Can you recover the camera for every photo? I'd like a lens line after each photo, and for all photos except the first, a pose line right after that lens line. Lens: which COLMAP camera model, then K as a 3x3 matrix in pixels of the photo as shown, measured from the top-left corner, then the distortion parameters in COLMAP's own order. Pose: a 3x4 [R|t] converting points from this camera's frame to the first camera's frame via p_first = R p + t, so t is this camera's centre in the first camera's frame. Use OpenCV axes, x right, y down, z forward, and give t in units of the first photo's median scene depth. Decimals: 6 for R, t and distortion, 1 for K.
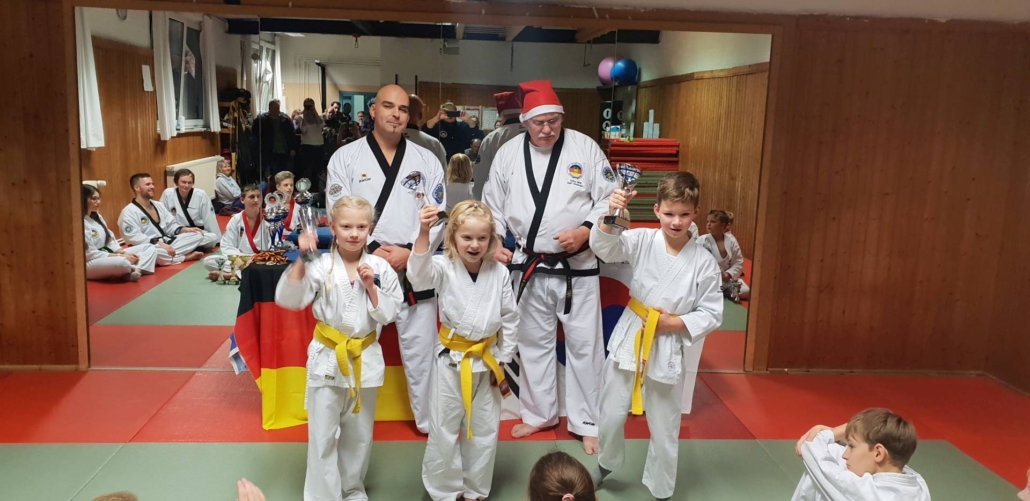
lens RADIAL K [[812.5, 0, 517.1], [0, 812.5, 243.2], [0, 0, 1]] dist [0.010518, 0.000763]
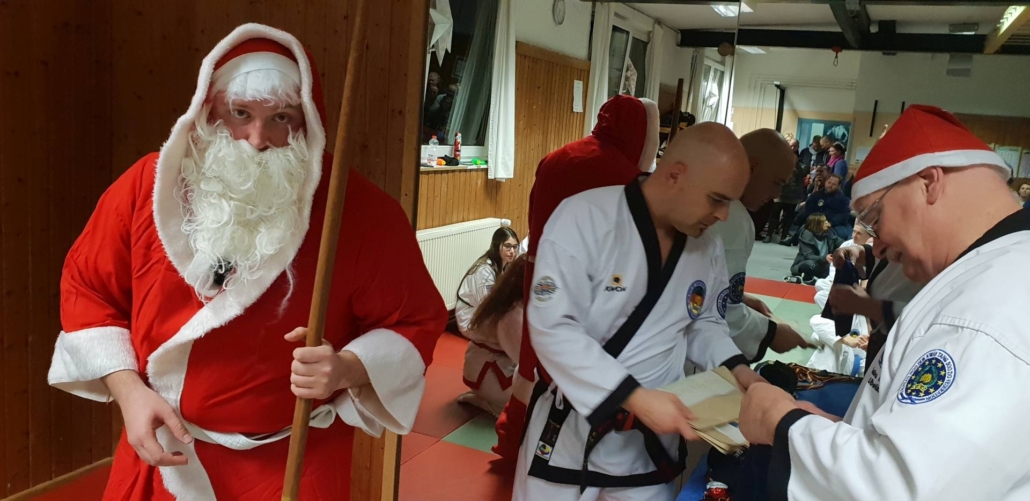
lens RADIAL K [[785.3, 0, 512.7], [0, 785.3, 247.3], [0, 0, 1]] dist [0.007971, -0.000968]
pose [[0.860950, 0.120052, -0.494321, -0.121628], [-0.128935, 0.991520, 0.016240, -0.067322], [0.492079, 0.049753, 0.869128, 0.347279]]
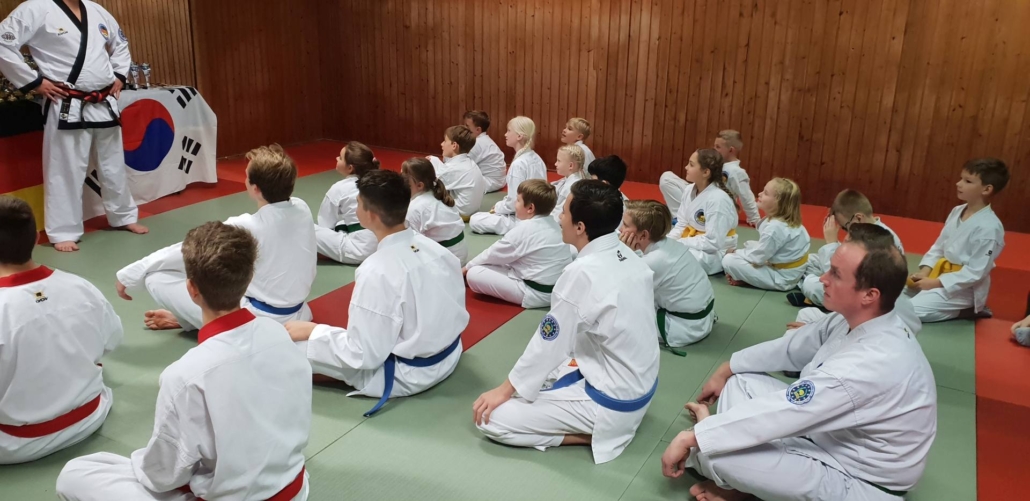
lens RADIAL K [[809.0, 0, 511.9], [0, 809.0, 248.4], [0, 0, 1]] dist [0.115959, -0.303289]
pose [[0.551092, -0.268052, 0.790218, -0.421581], [0.129047, 0.962984, 0.236660, 0.022382], [-0.824405, -0.028446, 0.565285, -0.180973]]
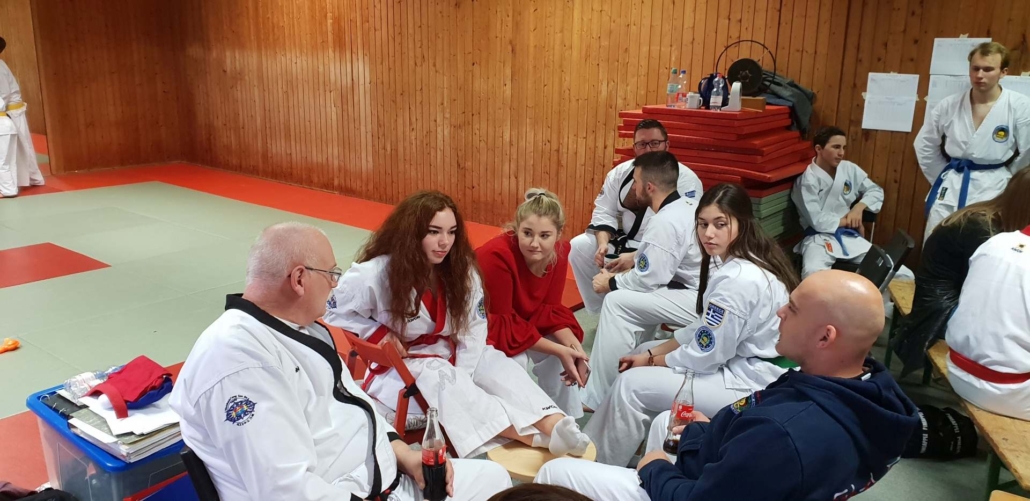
lens RADIAL K [[785.3, 0, 512.7], [0, 785.3, 247.3], [0, 0, 1]] dist [0.007971, -0.000968]
pose [[0.672273, -0.204887, 0.711387, -0.223966], [0.114204, 0.978138, 0.173789, 0.090198], [-0.731442, -0.035591, 0.680975, -0.682723]]
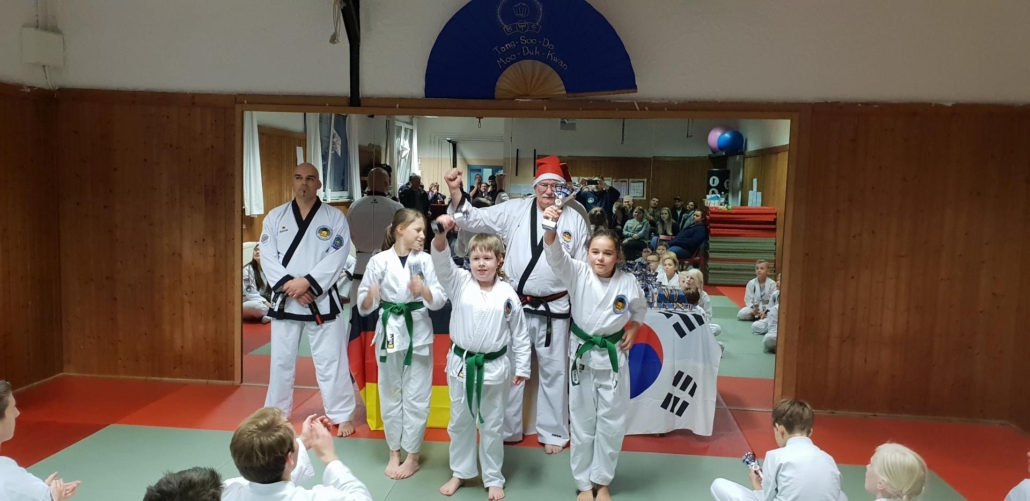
lens RADIAL K [[815.7, 0, 513.7], [0, 815.7, 253.1], [0, 0, 1]] dist [0.009372, 0.000753]
pose [[0.983873, 0.008415, -0.178672, 0.089031], [-0.021128, 0.997367, -0.069367, 0.017913], [0.177618, 0.072023, 0.981460, -0.145122]]
